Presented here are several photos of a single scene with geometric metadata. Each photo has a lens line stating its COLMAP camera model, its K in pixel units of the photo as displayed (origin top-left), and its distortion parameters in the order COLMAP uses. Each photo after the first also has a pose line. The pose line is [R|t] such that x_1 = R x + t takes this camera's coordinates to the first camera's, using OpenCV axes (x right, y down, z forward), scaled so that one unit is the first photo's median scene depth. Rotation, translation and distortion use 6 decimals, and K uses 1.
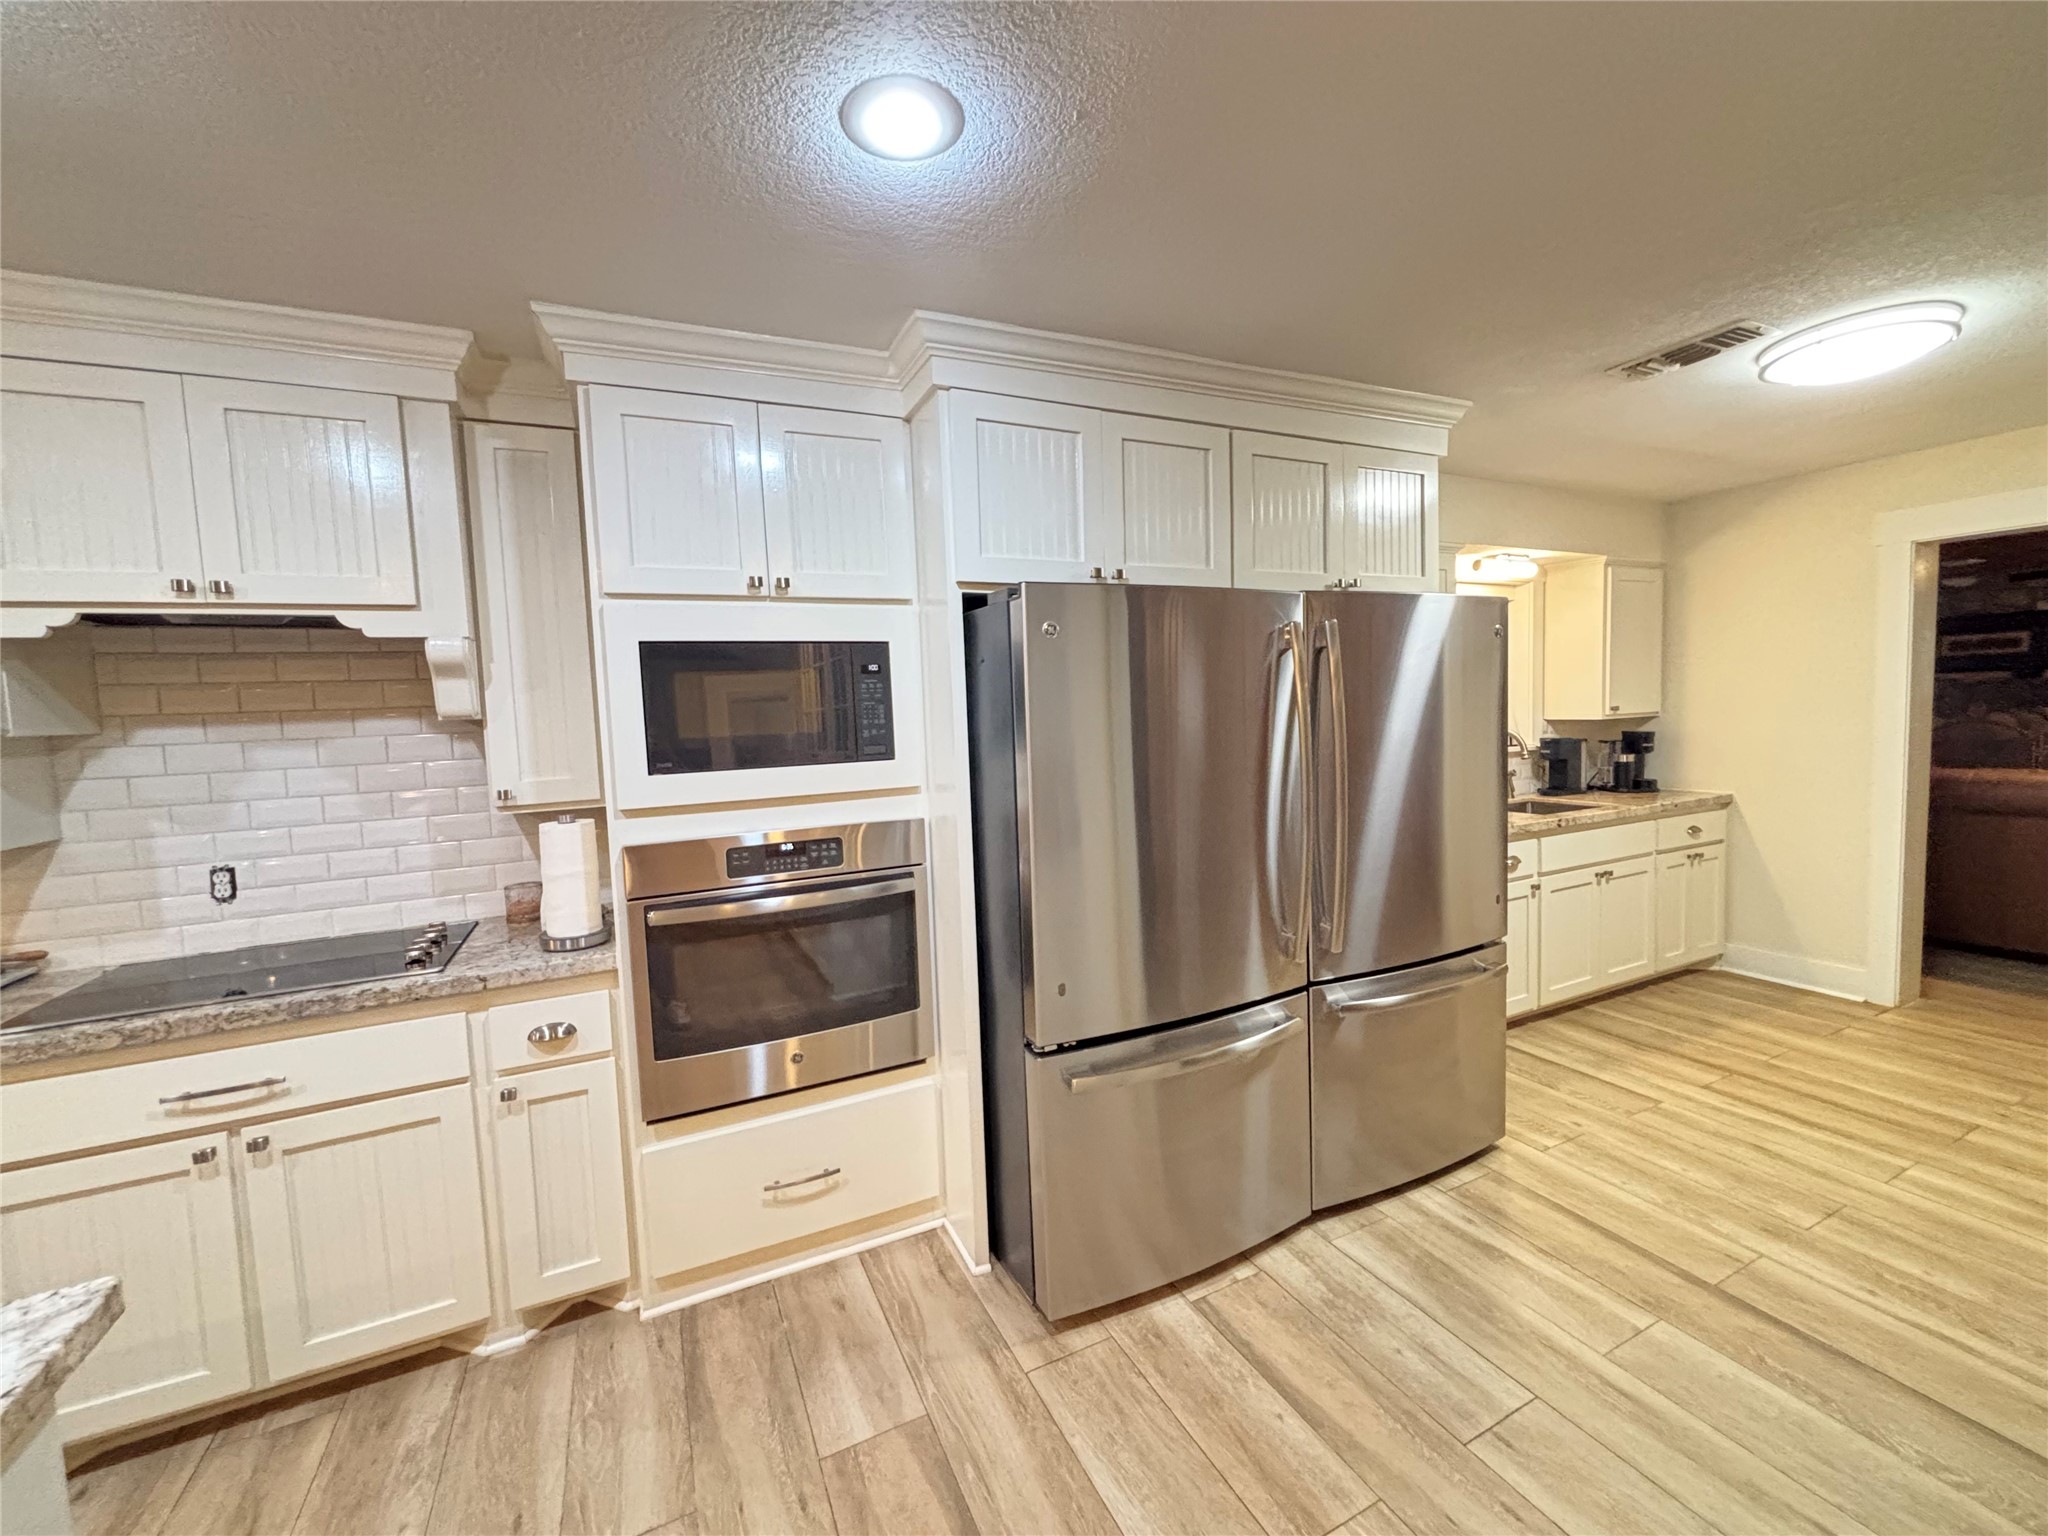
lens RADIAL K [[819.9, 0, 1015.9], [0, 819.9, 765.1], [0, 0, 1]] dist [-0.004959, 0.002117]
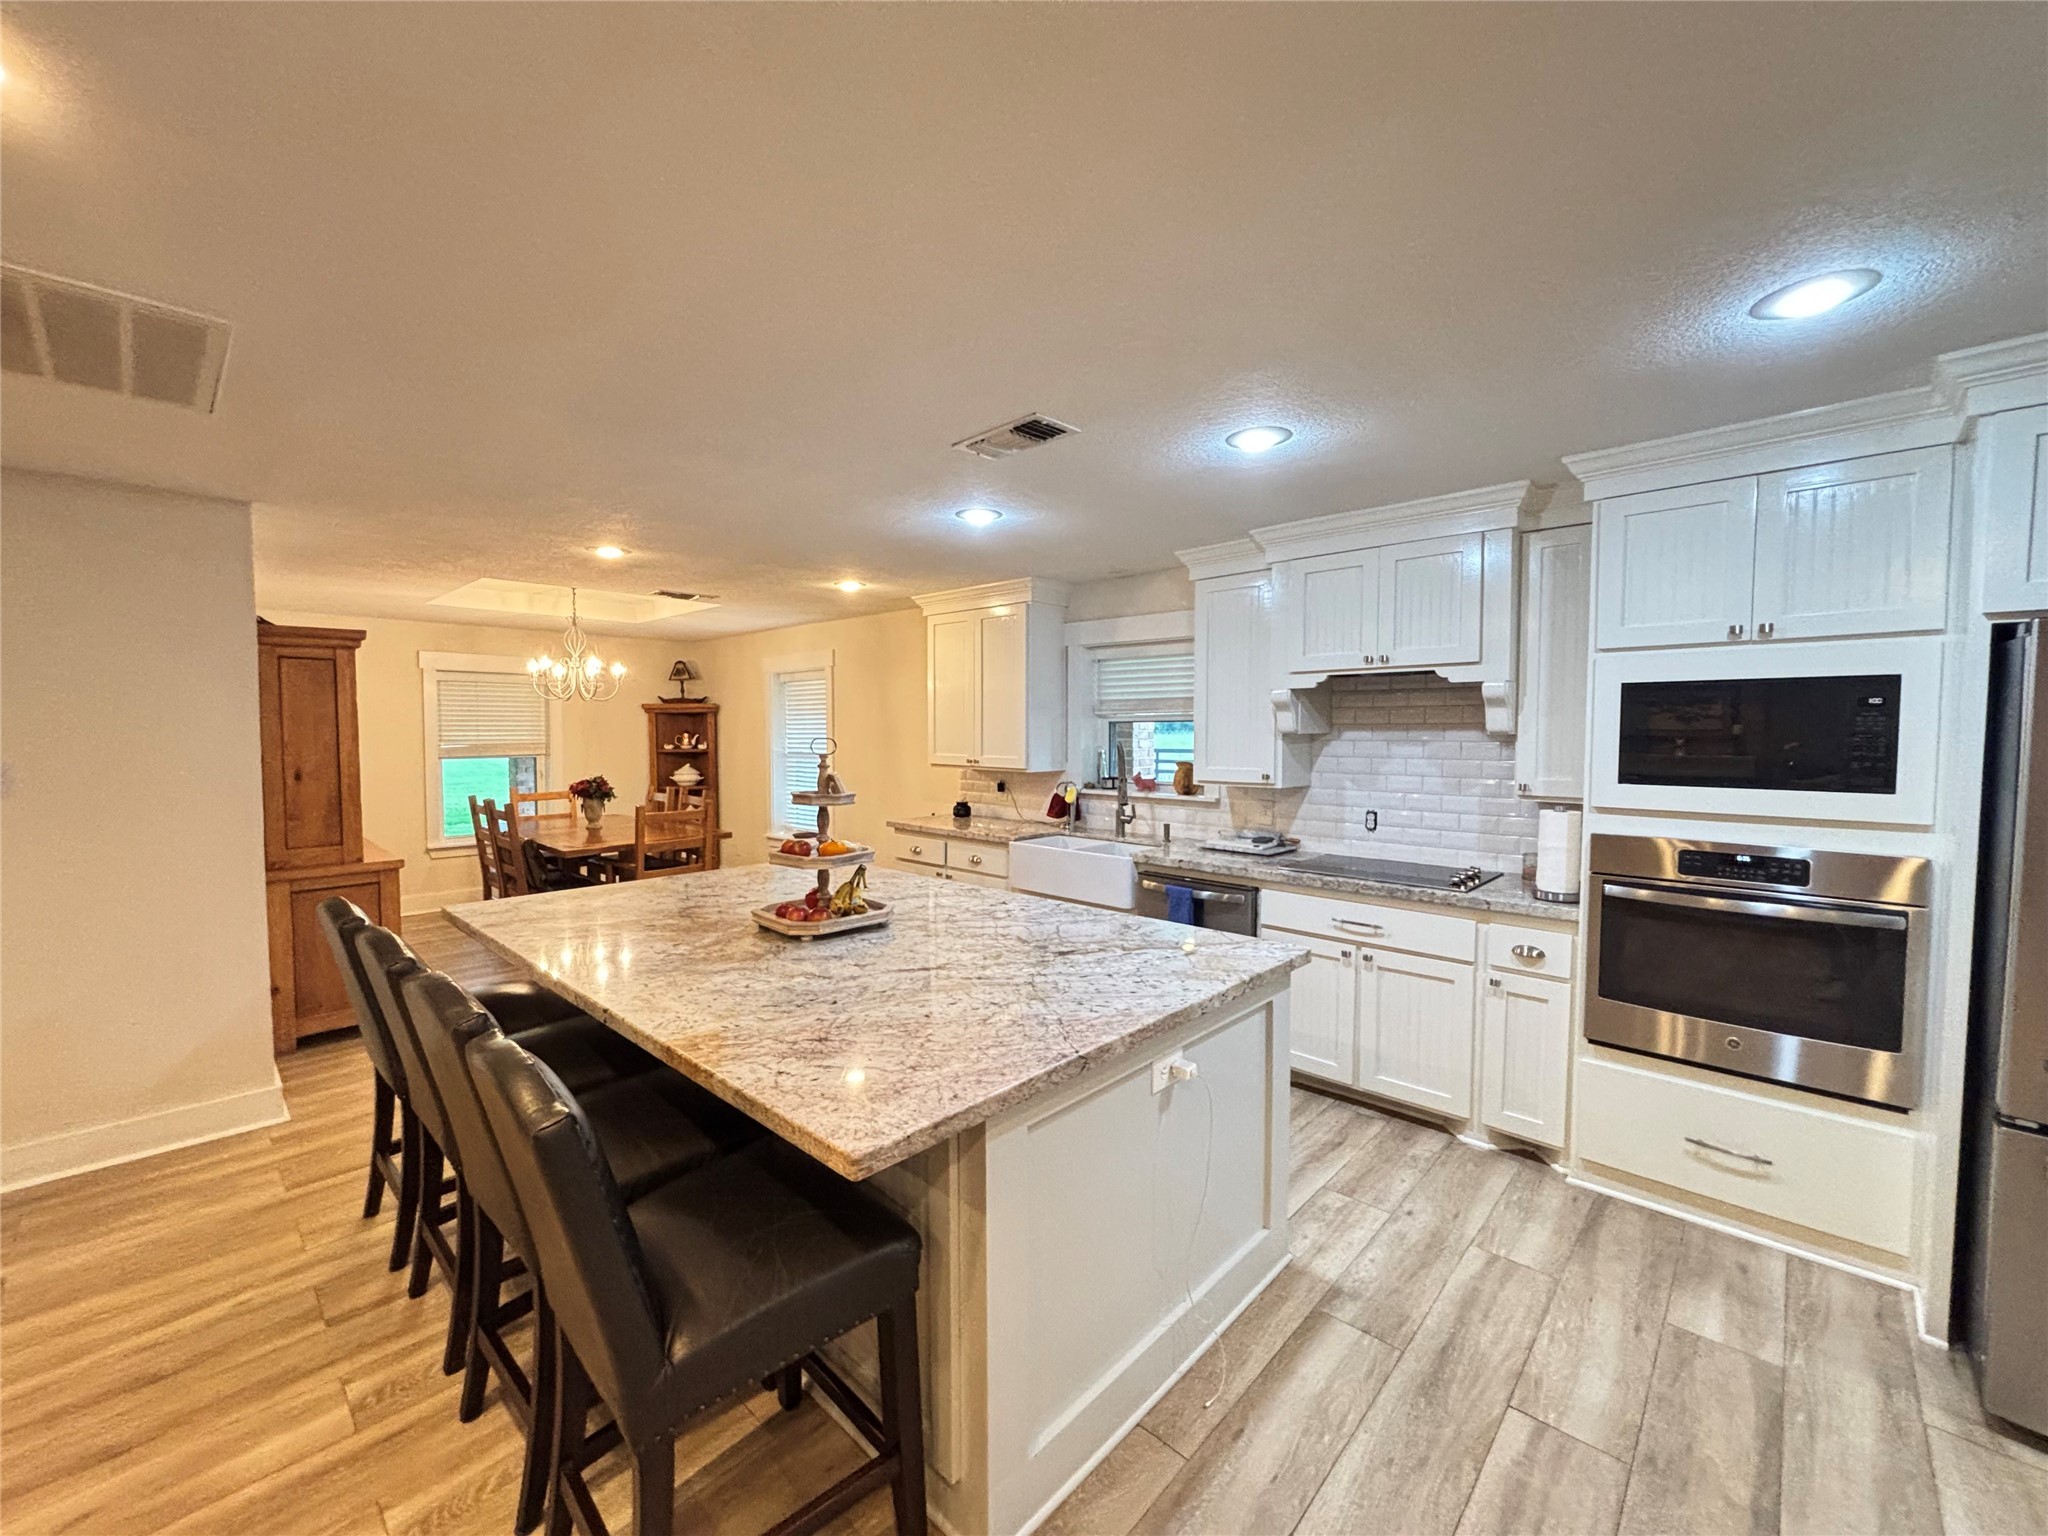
lens RADIAL K [[819.9, 0, 1035.1], [0, 819.9, 764.8], [0, 0, 1]] dist [-0.004959, 0.002117]
pose [[0.371308, 0.081031, -0.924967, 0.378378], [-0.079251, 0.995315, 0.055380, -0.014384], [0.925121, 0.052742, 0.375990, -0.334084]]
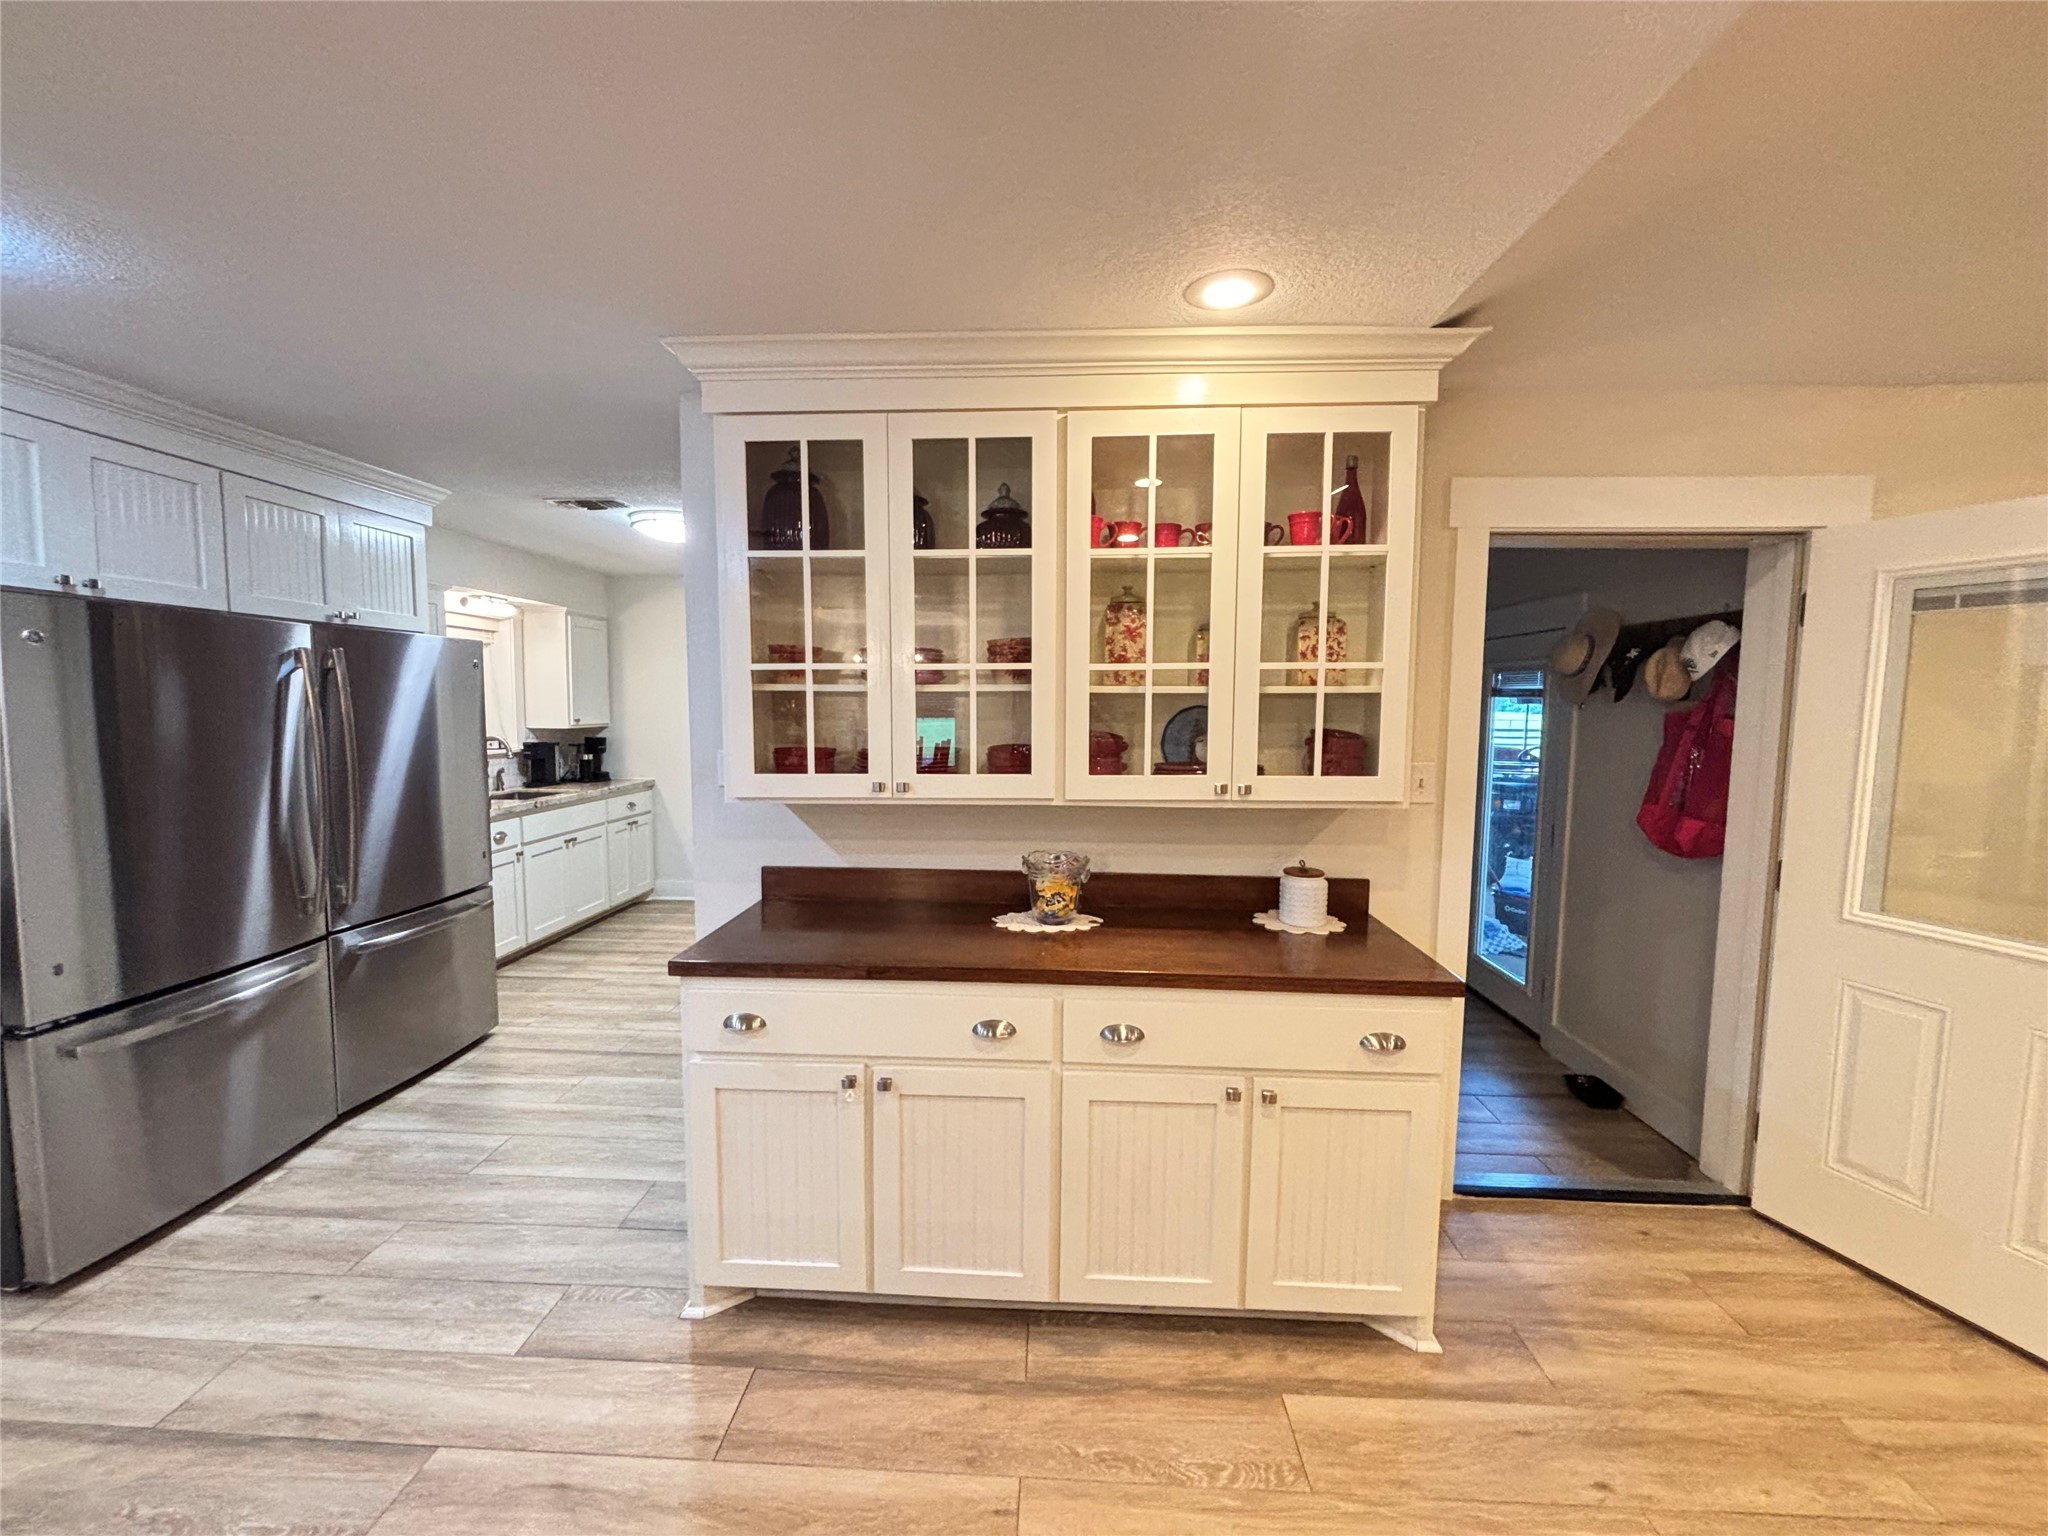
lens RADIAL K [[819.9, 0, 1023.1], [0, 819.9, 768.2], [0, 0, 1]] dist [-0.004959, 0.002117]
pose [[0.459946, -0.028407, 0.887492, -0.262544], [0.034936, 0.999293, 0.013880, 0.032205], [-0.887259, 0.024621, 0.460614, -0.542503]]
